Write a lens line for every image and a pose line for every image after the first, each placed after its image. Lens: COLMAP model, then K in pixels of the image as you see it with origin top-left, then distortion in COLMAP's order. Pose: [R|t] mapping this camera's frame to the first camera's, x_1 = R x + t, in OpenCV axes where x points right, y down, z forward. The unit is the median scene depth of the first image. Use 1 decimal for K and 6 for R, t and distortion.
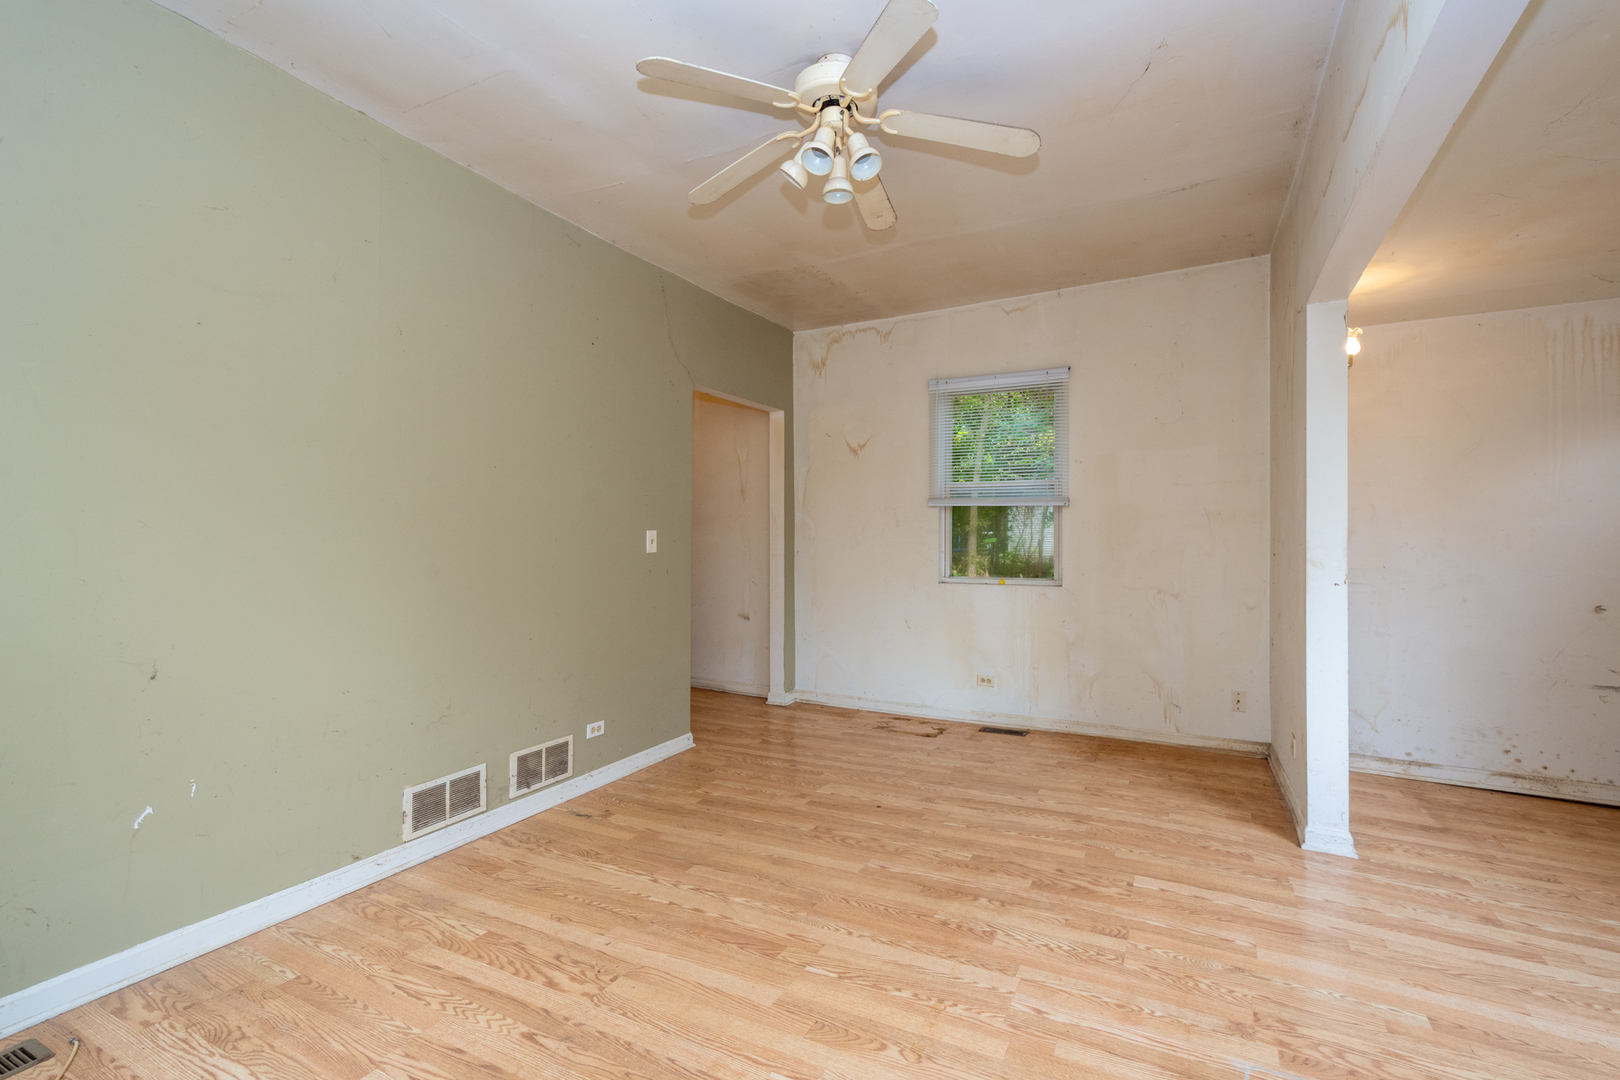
lens RADIAL K [[708.4, 0, 823.7], [0, 708.4, 531.0], [0, 0, 1]] dist [0.008876, -0.002262]
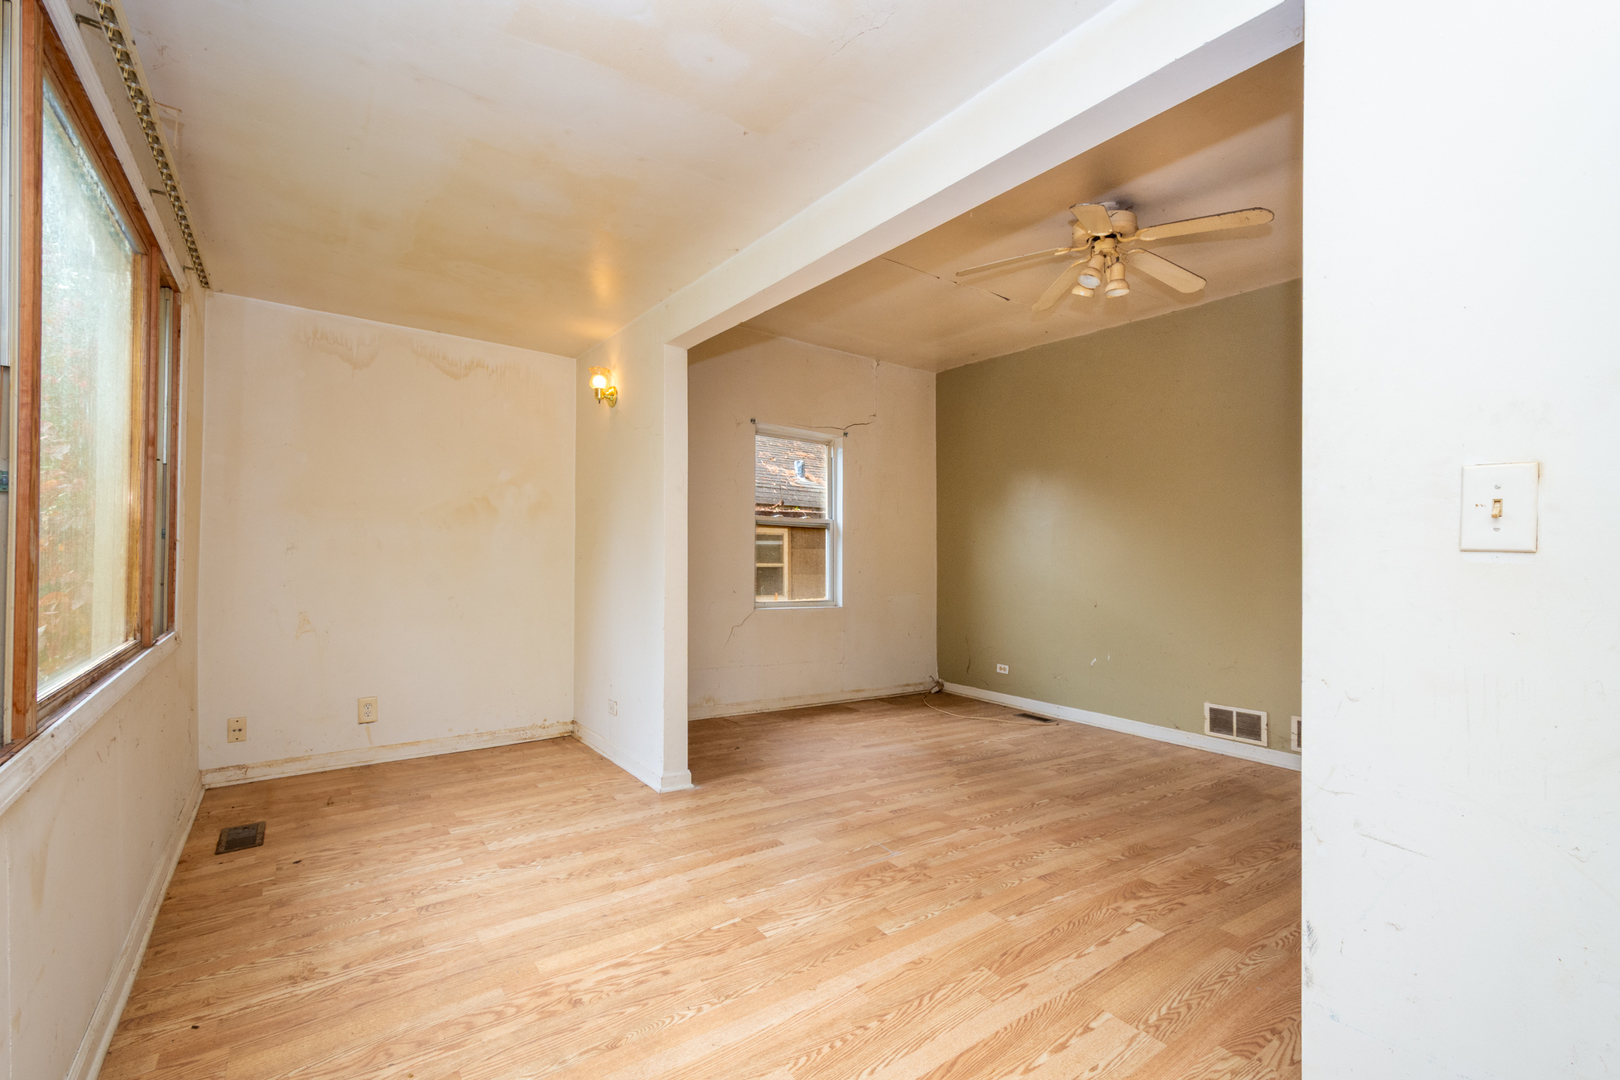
lens RADIAL K [[708.4, 0, 802.4], [0, 708.4, 550.0], [0, 0, 1]] dist [0.008876, -0.002262]
pose [[-0.460050, -0.009406, -0.887843, 1.167710], [0.005144, 0.999899, -0.013258, 0.026406], [0.887878, -0.010667, -0.459955, 0.842680]]
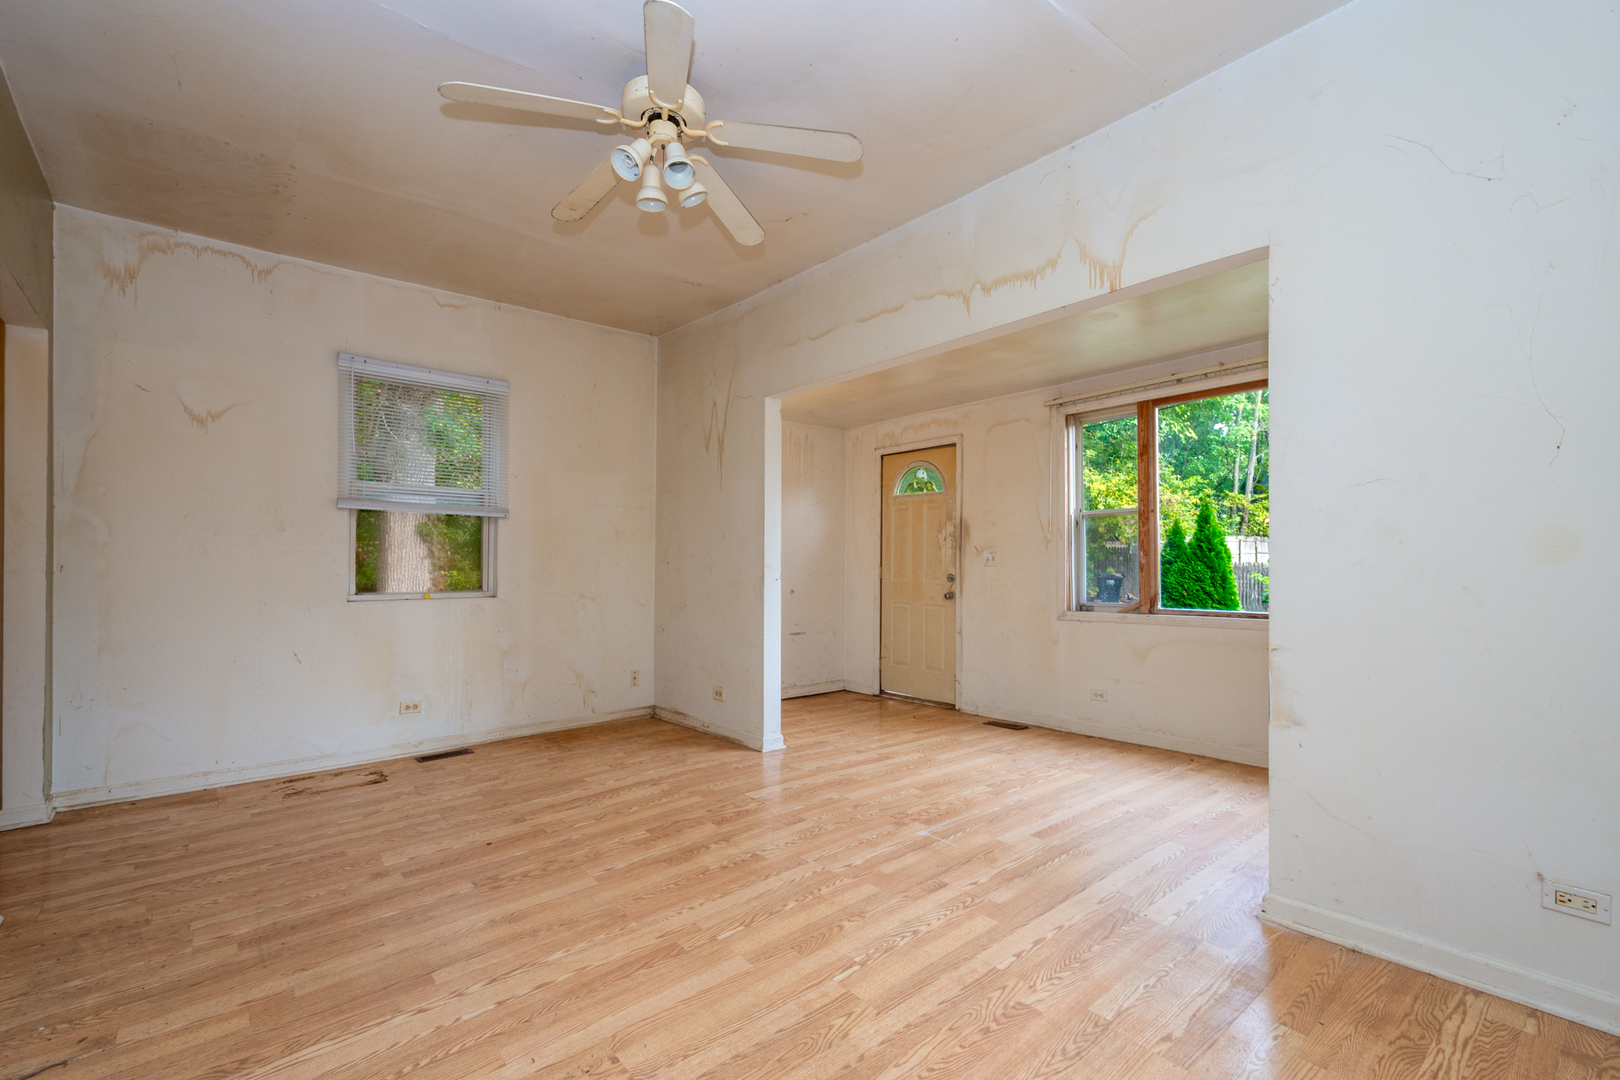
lens RADIAL K [[708.4, 0, 805.5], [0, 708.4, 556.4], [0, 0, 1]] dist [0.008876, -0.002262]
pose [[0.380008, 0.004334, 0.924973, -0.651945], [-0.014206, 0.999898, 0.001151, 0.019459], [-0.924874, -0.013577, 0.380031, 0.315563]]
